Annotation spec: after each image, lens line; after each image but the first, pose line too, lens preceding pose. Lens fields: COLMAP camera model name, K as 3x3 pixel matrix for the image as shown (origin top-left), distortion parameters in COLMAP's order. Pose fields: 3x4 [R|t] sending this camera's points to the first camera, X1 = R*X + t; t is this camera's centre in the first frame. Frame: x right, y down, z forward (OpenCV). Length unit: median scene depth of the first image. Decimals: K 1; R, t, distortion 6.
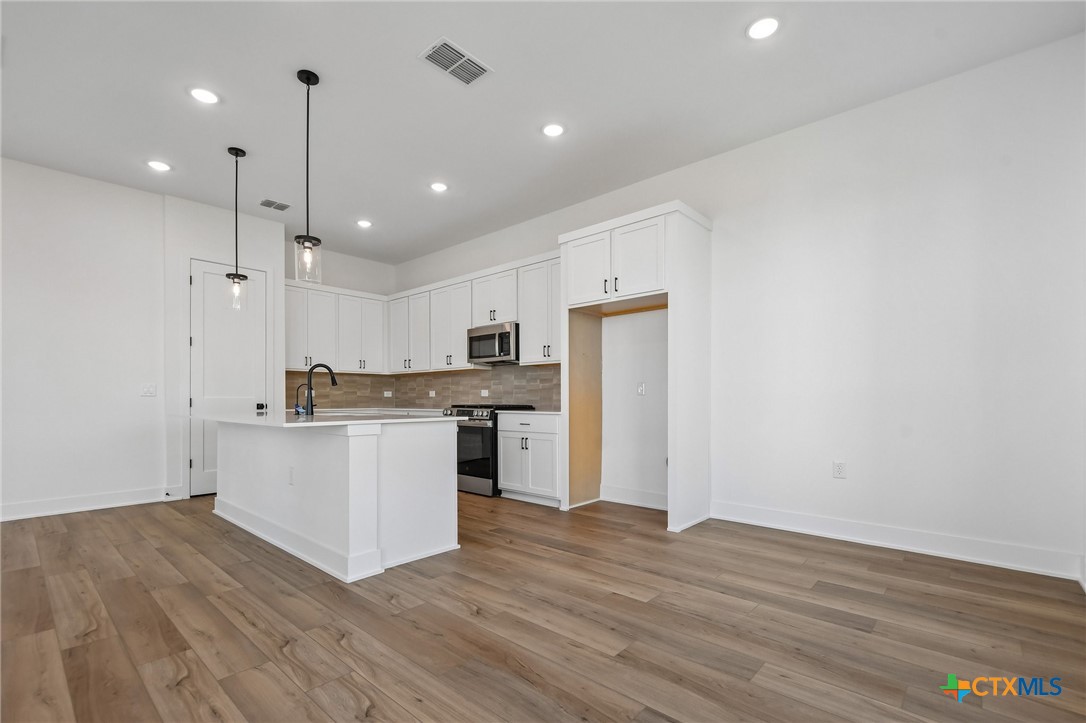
lens RADIAL K [[482.3, 0, 538.9], [0, 482.3, 403.0], [0, 0, 1]] dist [0.002848, -0.001744]
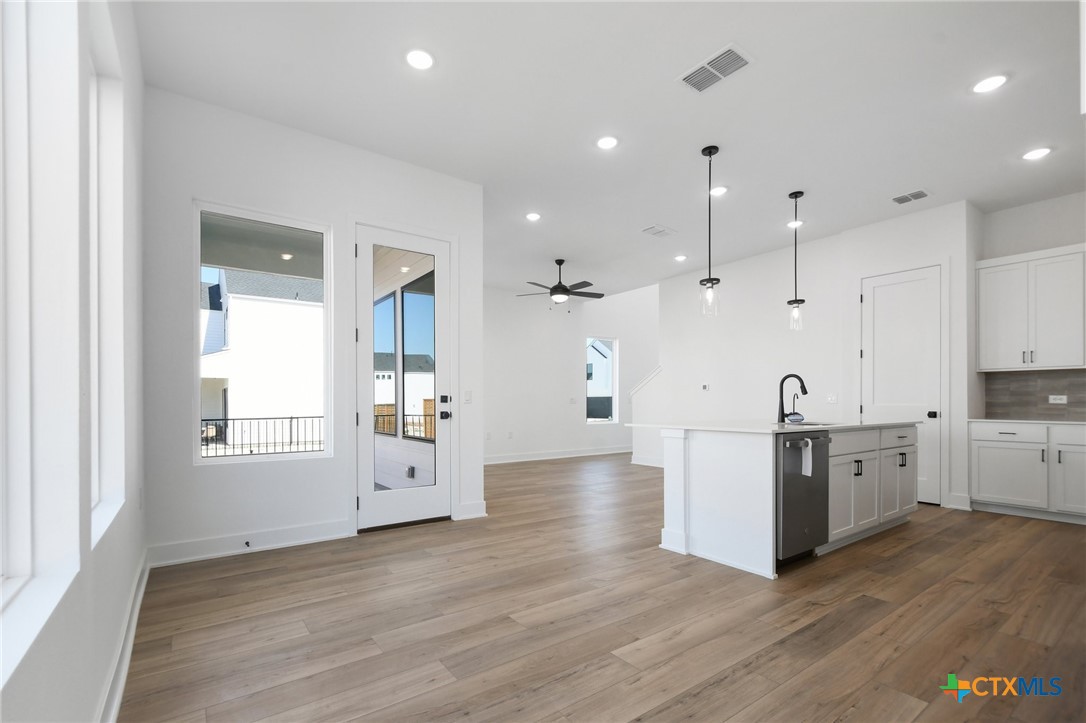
lens RADIAL K [[482.3, 0, 536.7], [0, 482.3, 405.5], [0, 0, 1]] dist [0.002848, -0.001744]
pose [[-0.204066, 0.006842, -0.978933, 0.517551], [-0.008278, 0.999928, 0.008715, -0.012967], [0.978922, 0.009882, -0.203995, 0.500883]]
